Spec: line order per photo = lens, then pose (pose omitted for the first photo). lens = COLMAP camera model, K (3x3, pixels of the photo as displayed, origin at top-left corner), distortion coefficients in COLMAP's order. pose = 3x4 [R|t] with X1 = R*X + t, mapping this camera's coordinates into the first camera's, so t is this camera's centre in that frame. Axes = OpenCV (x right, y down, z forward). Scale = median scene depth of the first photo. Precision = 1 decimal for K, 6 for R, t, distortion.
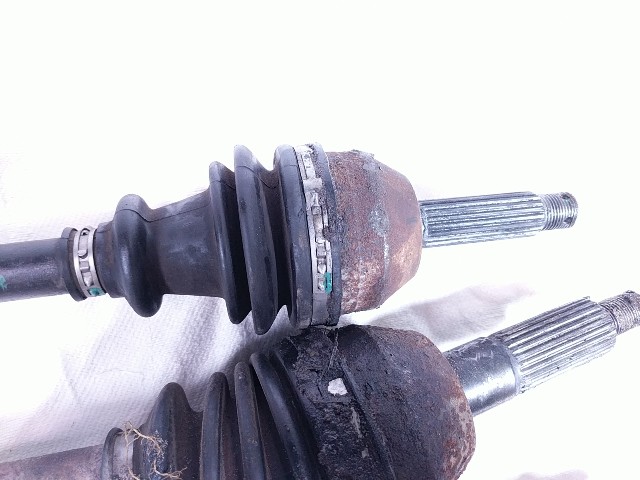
lens RADIAL K [[515.6, 0, 320.0], [0, 515.6, 240.0], [0, 0, 1]] dist [0.000864, -0.001870]
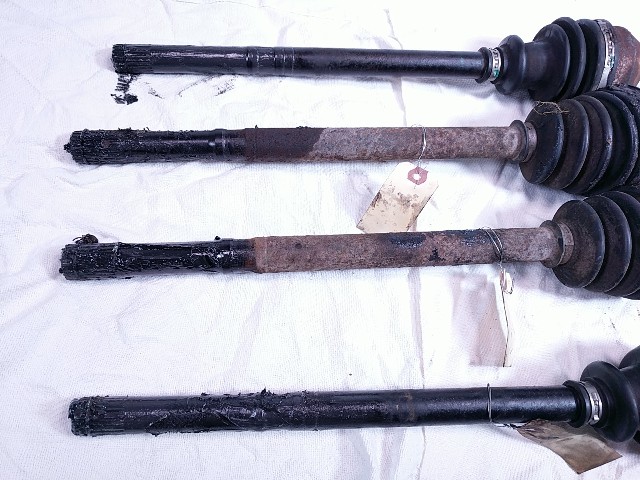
lens RADIAL K [[489.1, 0, 320.0], [0, 489.1, 240.0], [0, 0, 1]] dist [-0.000284, -0.006084]
pose [[0.996393, 0.046133, -0.071227, -1.036849], [-0.062227, 0.967879, -0.243595, 1.394818], [0.057701, 0.247149, 0.967258, -0.915869]]
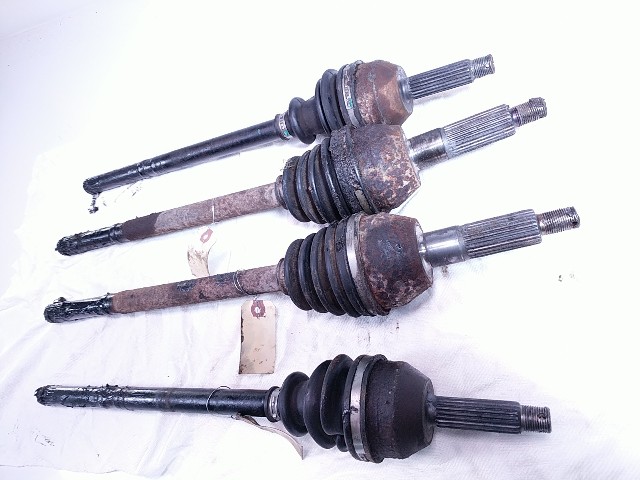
lens RADIAL K [[489.1, 0, 320.0], [0, 489.1, 240.0], [0, 0, 1]] dist [-0.000284, -0.006084]
pose [[0.795112, -0.076094, -0.601670, 1.252147], [-0.041096, 0.983056, -0.178638, 1.144668], [0.605068, 0.166764, 0.778513, -0.823342]]
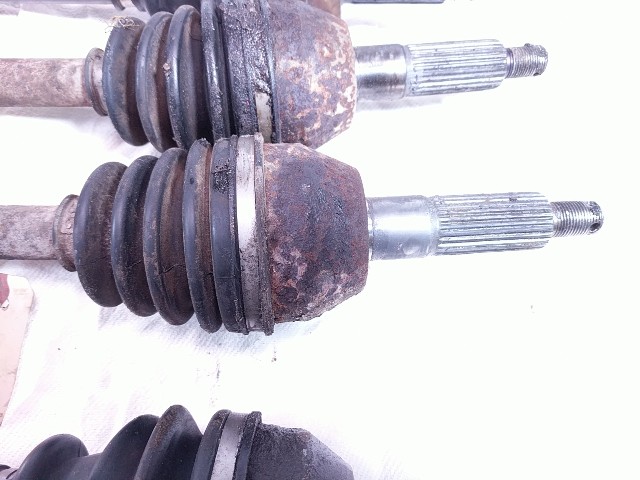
lens RADIAL K [[497.3, 0, 320.0], [0, 497.3, 240.0], [0, 0, 1]] dist [-0.025537, 0.002692]
pose [[0.976000, 0.077736, -0.203425, 0.505831], [-0.131370, 0.955180, -0.265279, 1.153217], [0.173686, 0.285636, 0.942468, -0.058648]]
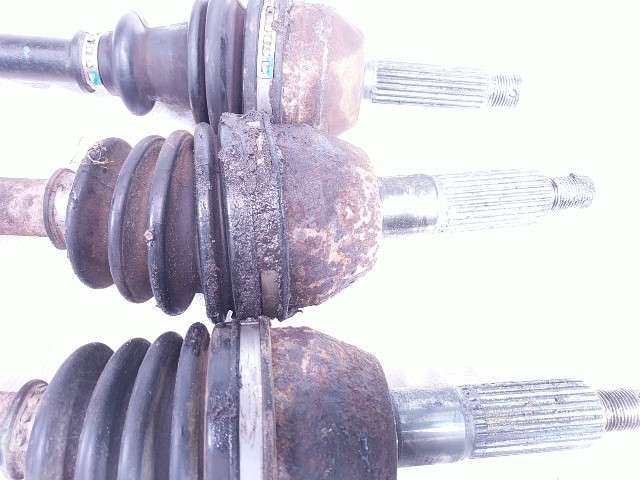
lens RADIAL K [[489.1, 0, 320.0], [0, 489.1, 240.0], [0, 0, 1]] dist [-0.000284, -0.006084]
pose [[0.980979, 0.130014, -0.144141, 0.331769], [-0.158510, 0.965155, -0.208206, 0.662860], [0.112049, 0.227094, 0.967406, 0.016356]]
